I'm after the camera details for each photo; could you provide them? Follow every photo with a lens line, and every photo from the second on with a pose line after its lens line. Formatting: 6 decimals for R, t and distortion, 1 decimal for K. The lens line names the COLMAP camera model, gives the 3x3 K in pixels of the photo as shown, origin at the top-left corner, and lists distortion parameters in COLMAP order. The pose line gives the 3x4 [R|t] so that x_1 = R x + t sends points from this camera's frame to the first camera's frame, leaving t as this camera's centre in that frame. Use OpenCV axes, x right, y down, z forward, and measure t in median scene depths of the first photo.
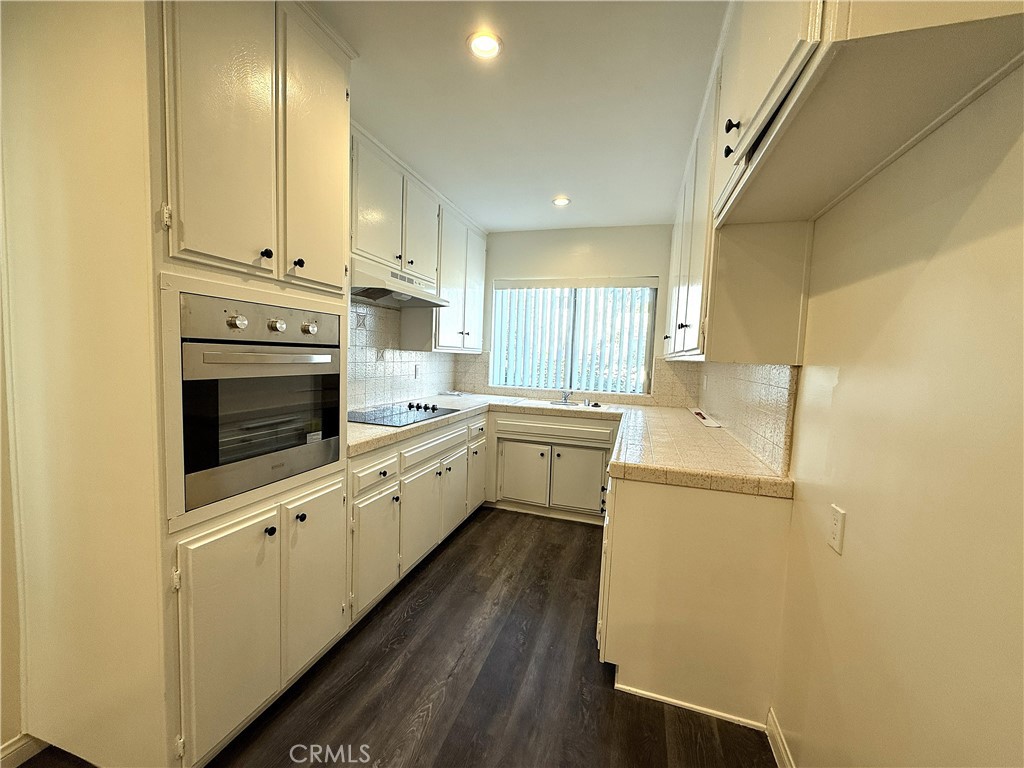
lens RADIAL K [[404.9, 0, 509.6], [0, 404.9, 384.3], [0, 0, 1]] dist [-0.000617, -0.001583]
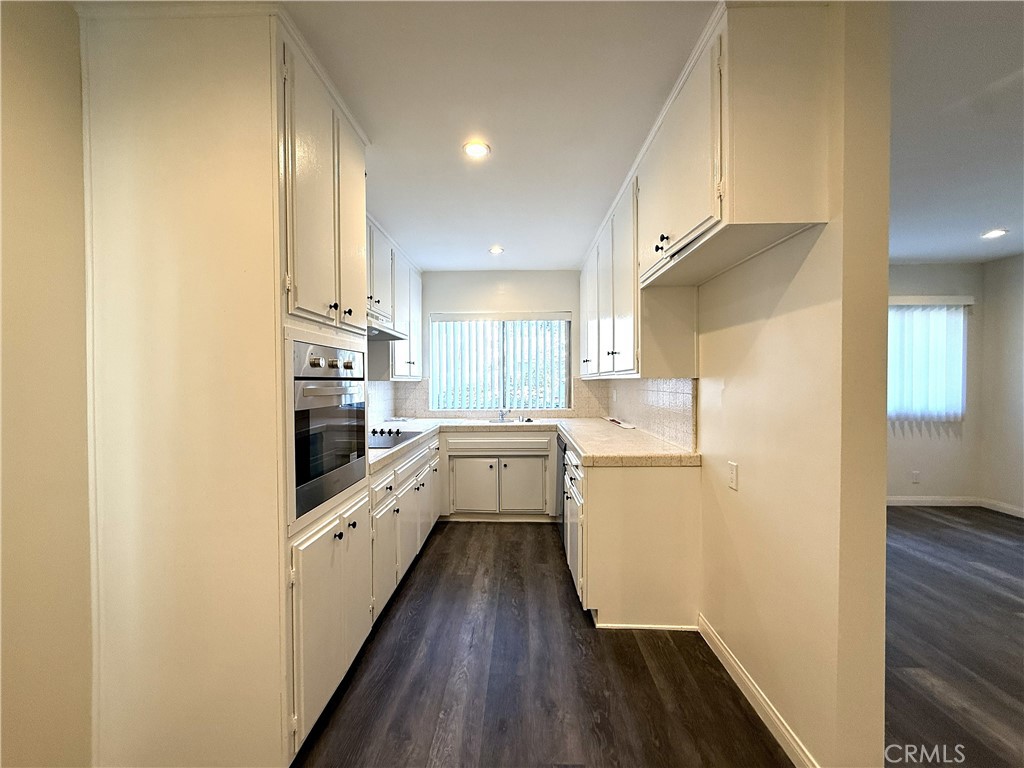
lens RADIAL K [[404.9, 0, 508.3], [0, 404.9, 384.3], [0, 0, 1]] dist [-0.000617, -0.001583]
pose [[0.962491, -0.046858, 0.267237, -0.266677], [0.062866, 0.996684, -0.051657, 0.007967], [-0.263930, 0.066519, 0.962245, -0.198209]]
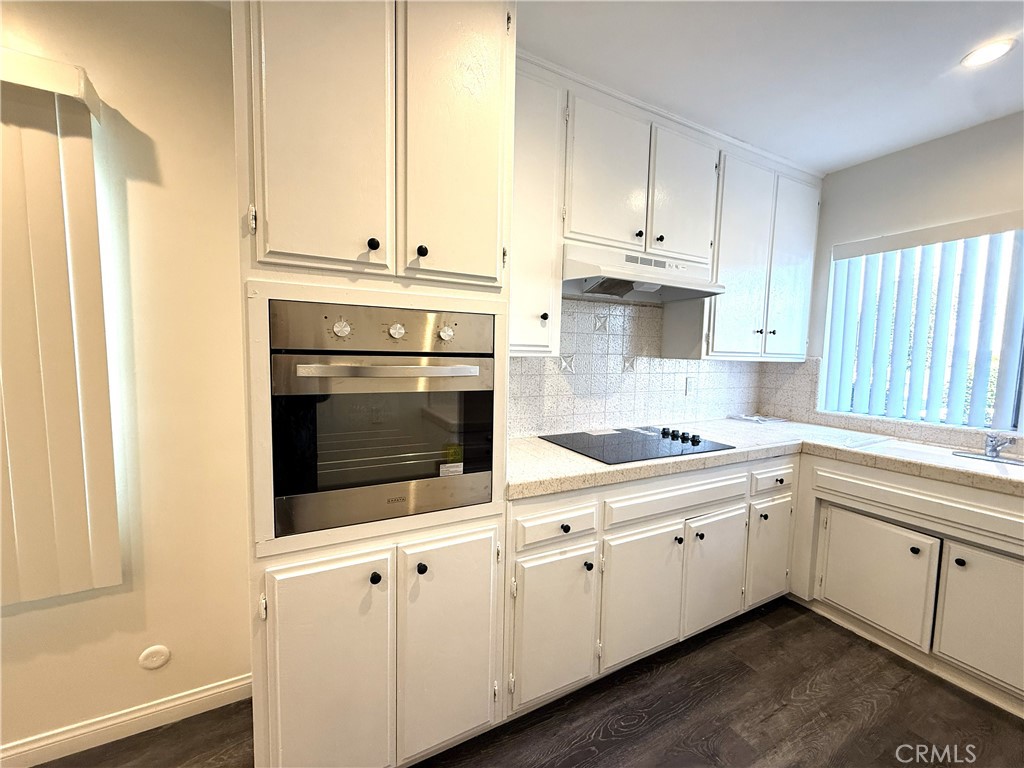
lens RADIAL K [[404.9, 0, 509.4], [0, 404.9, 385.2], [0, 0, 1]] dist [-0.000617, -0.001583]
pose [[0.704112, 0.031366, -0.709396, 0.119050], [-0.045380, 0.998969, -0.000873, -0.029561], [0.708637, 0.032807, 0.704810, 0.386741]]
